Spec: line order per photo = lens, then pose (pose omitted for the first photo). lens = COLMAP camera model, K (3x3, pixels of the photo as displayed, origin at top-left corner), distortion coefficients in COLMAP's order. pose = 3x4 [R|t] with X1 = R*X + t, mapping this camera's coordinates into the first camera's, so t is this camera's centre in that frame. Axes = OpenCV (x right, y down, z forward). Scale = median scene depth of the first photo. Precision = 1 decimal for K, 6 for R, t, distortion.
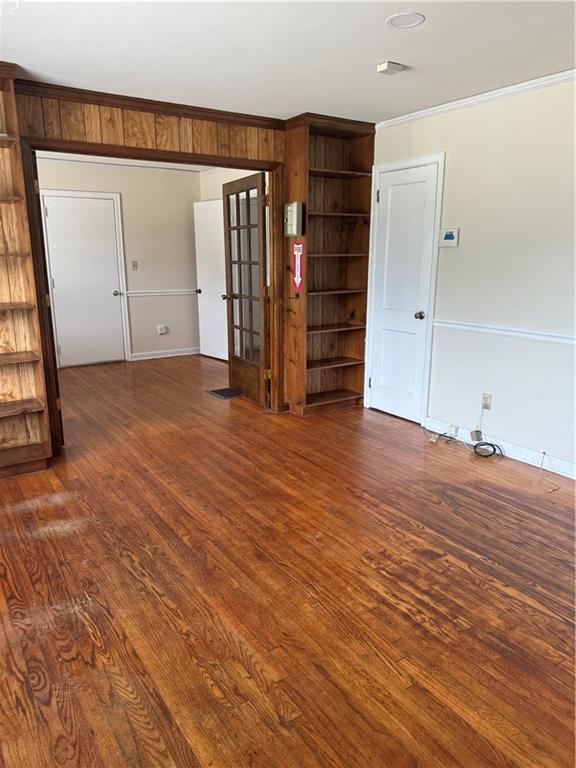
lens RADIAL K [[544.9, 0, 278.4], [0, 544.9, 381.6], [0, 0, 1]] dist [0.085800, -0.109461]
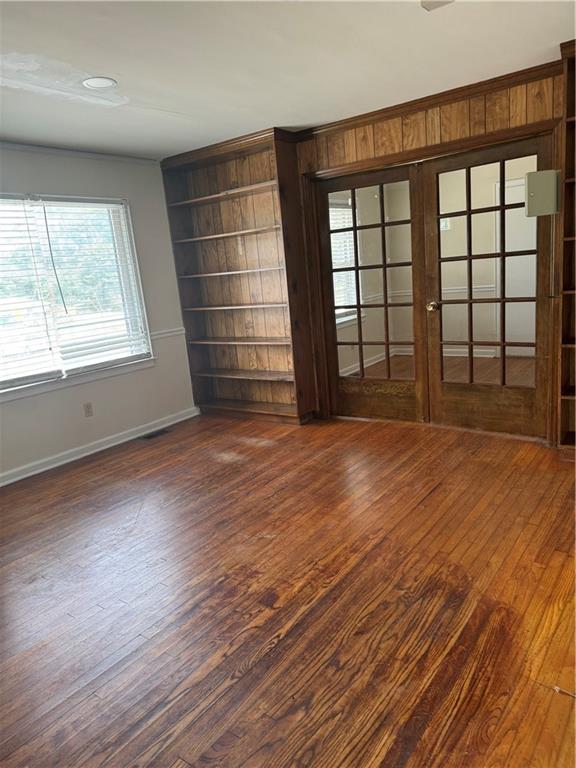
lens RADIAL K [[544.9, 0, 278.4], [0, 544.9, 381.6], [0, 0, 1]] dist [0.085800, -0.109461]
pose [[0.323922, 0.174378, -0.929875, 0.849417], [-0.127868, 0.981918, 0.139594, -0.133924], [0.937403, 0.073683, 0.340362, 0.543489]]
